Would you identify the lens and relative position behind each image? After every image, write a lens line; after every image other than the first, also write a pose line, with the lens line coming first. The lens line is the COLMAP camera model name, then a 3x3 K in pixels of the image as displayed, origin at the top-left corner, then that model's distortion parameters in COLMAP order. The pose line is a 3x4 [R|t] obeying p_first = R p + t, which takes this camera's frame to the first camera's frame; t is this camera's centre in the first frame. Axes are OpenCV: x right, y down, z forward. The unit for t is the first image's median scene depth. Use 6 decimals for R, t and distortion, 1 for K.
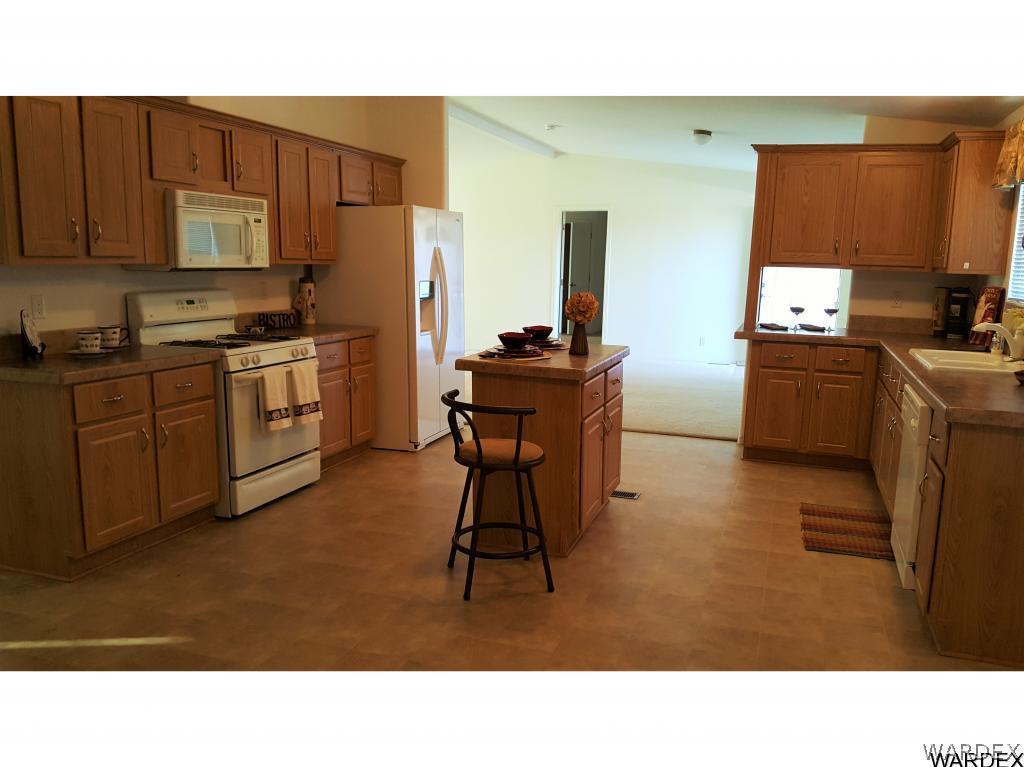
lens RADIAL K [[821.2, 0, 512.0], [0, 821.2, 383.5], [0, 0, 1]] dist [0.203040, -0.439382]
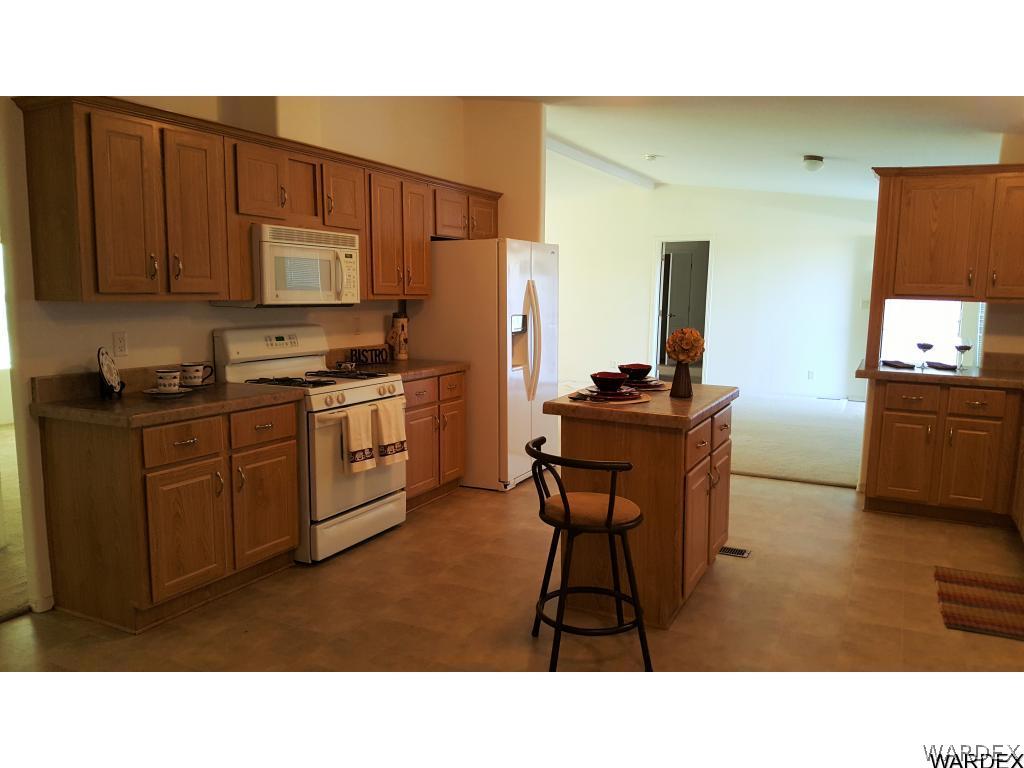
lens RADIAL K [[762.3, 0, 517.3], [0, 762.3, 388.2], [0, 0, 1]] dist [0.171669, -0.322895]
pose [[0.992756, 0.010359, -0.119698, 0.003472], [-0.013113, 0.999667, -0.022245, -0.022454], [0.119428, 0.023653, 0.992561, 0.134451]]
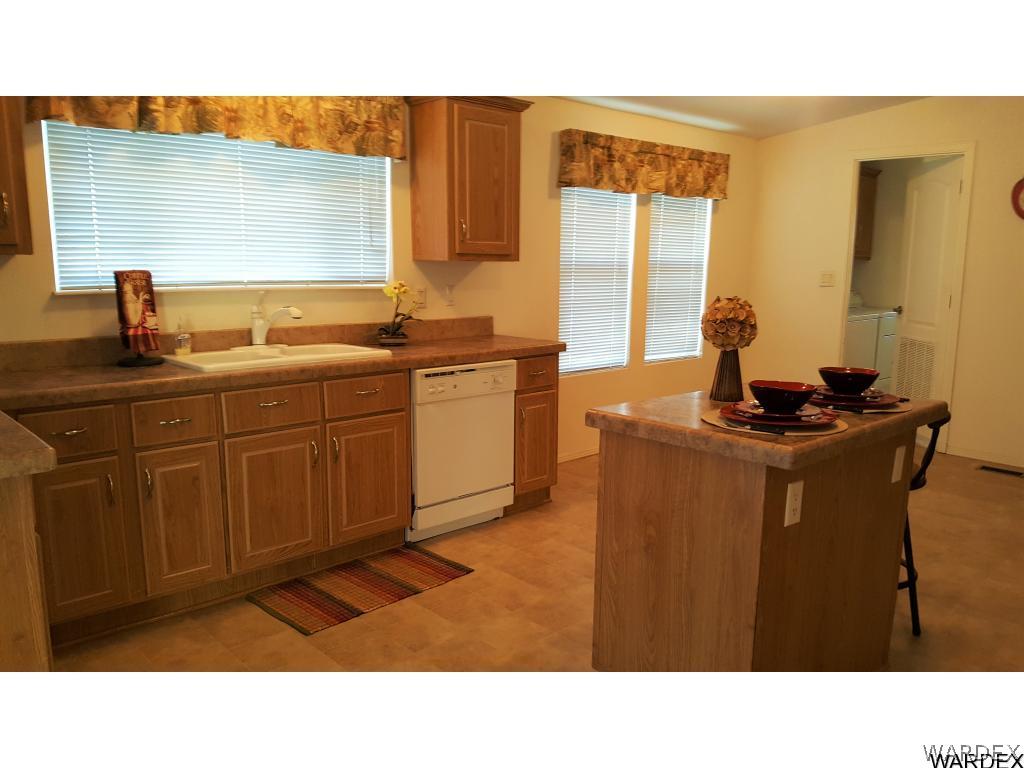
lens RADIAL K [[762.3, 0, 517.3], [0, 762.3, 388.2], [0, 0, 1]] dist [0.171669, -0.322895]
pose [[-0.886080, -0.109369, 0.450444, -0.034991], [0.039690, 0.950295, 0.308811, -0.214238], [-0.461829, 0.291509, -0.837697, 1.444475]]
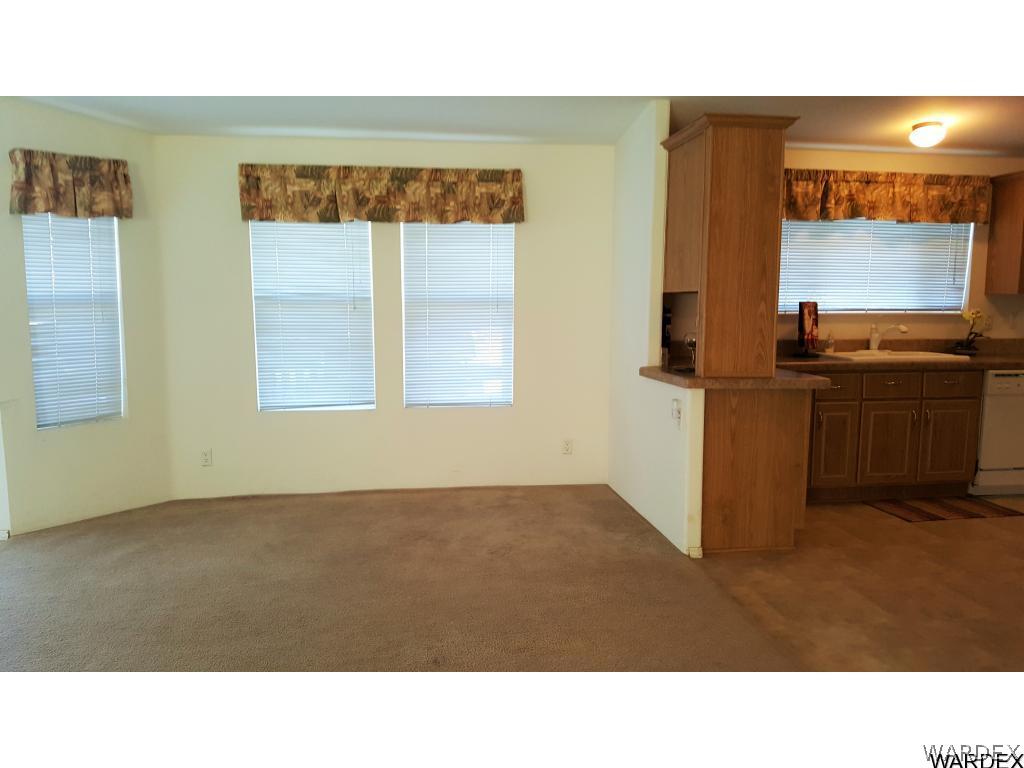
lens RADIAL K [[771.2, 0, 512.3], [0, 771.2, 394.6], [0, 0, 1]] dist [-0.028646, -0.003325]
pose [[-0.456704, -0.144151, 0.877862, -0.246120], [0.121801, 0.967360, 0.222214, -0.289941], [-0.881241, 0.208411, -0.424240, 1.910223]]
